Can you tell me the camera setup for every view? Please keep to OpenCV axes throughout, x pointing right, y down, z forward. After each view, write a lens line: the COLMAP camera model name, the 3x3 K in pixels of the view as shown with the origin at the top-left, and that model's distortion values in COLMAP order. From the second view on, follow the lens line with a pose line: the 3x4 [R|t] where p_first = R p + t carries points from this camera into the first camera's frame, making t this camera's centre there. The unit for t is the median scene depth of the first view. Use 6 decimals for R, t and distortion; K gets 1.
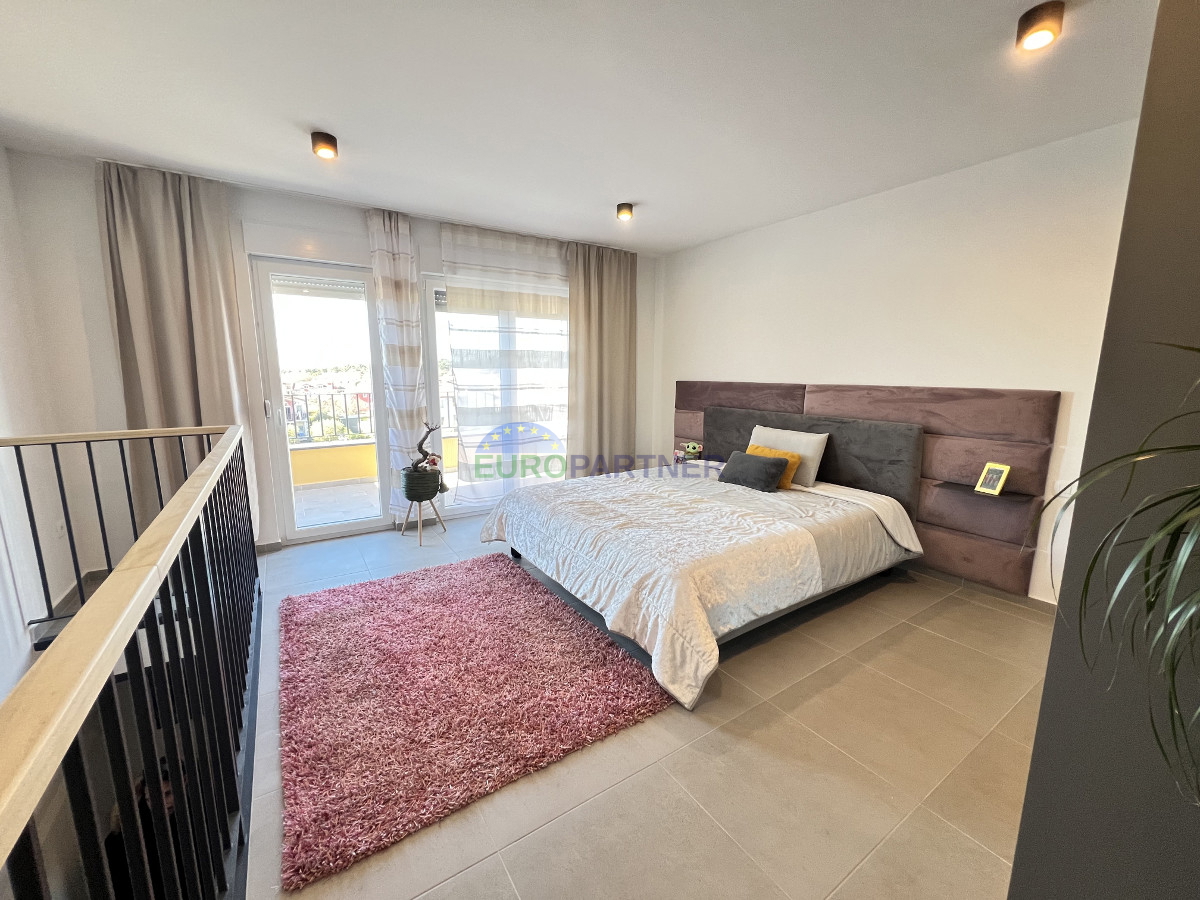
lens RADIAL K [[482.2, 0, 602.9], [0, 482.2, 450.5], [0, 0, 1]] dist [-0.001205, 0.000199]
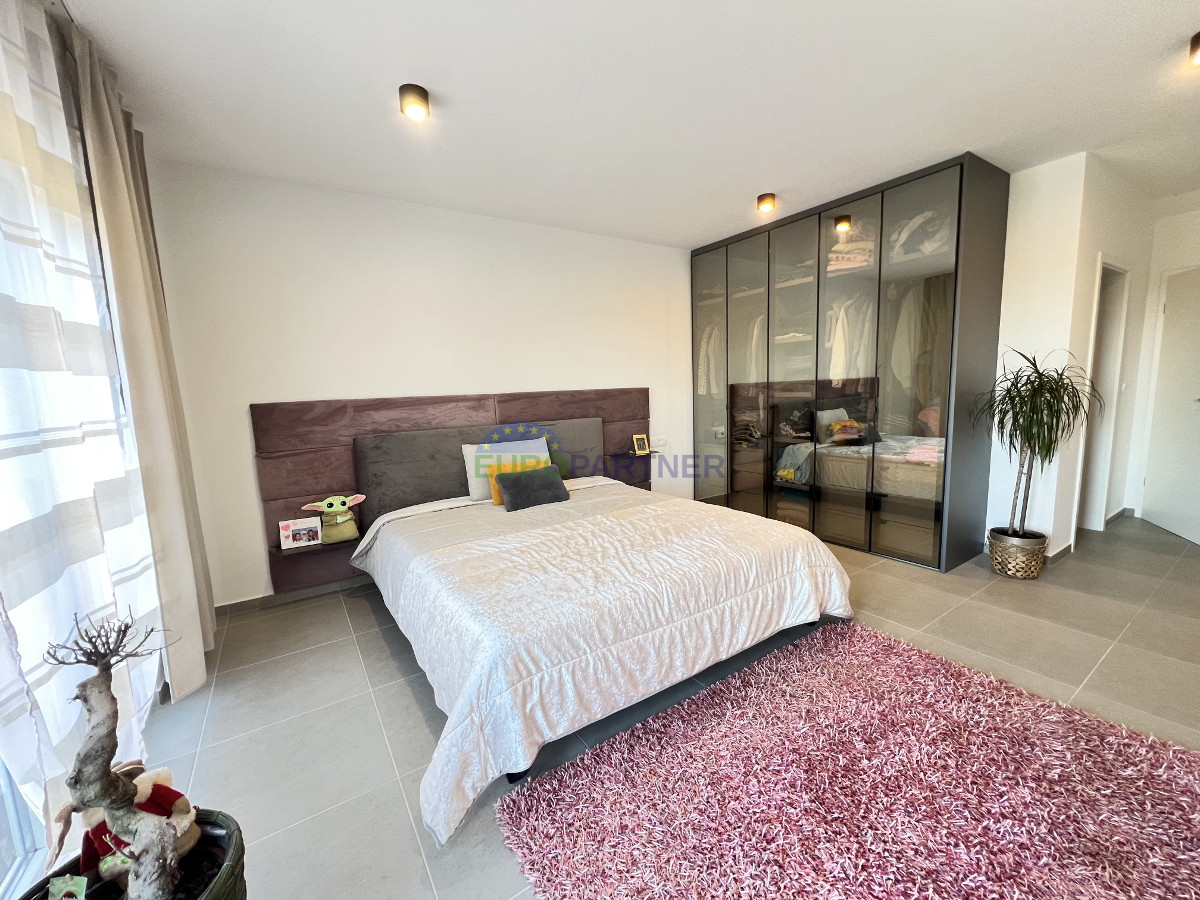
lens RADIAL K [[482.2, 0, 602.9], [0, 482.2, 450.5], [0, 0, 1]] dist [-0.001205, 0.000199]
pose [[-0.016678, -0.136649, 0.990479, -0.587920], [0.196582, 0.970834, 0.137248, -0.124777], [-0.980345, 0.197000, 0.010671, 0.850259]]
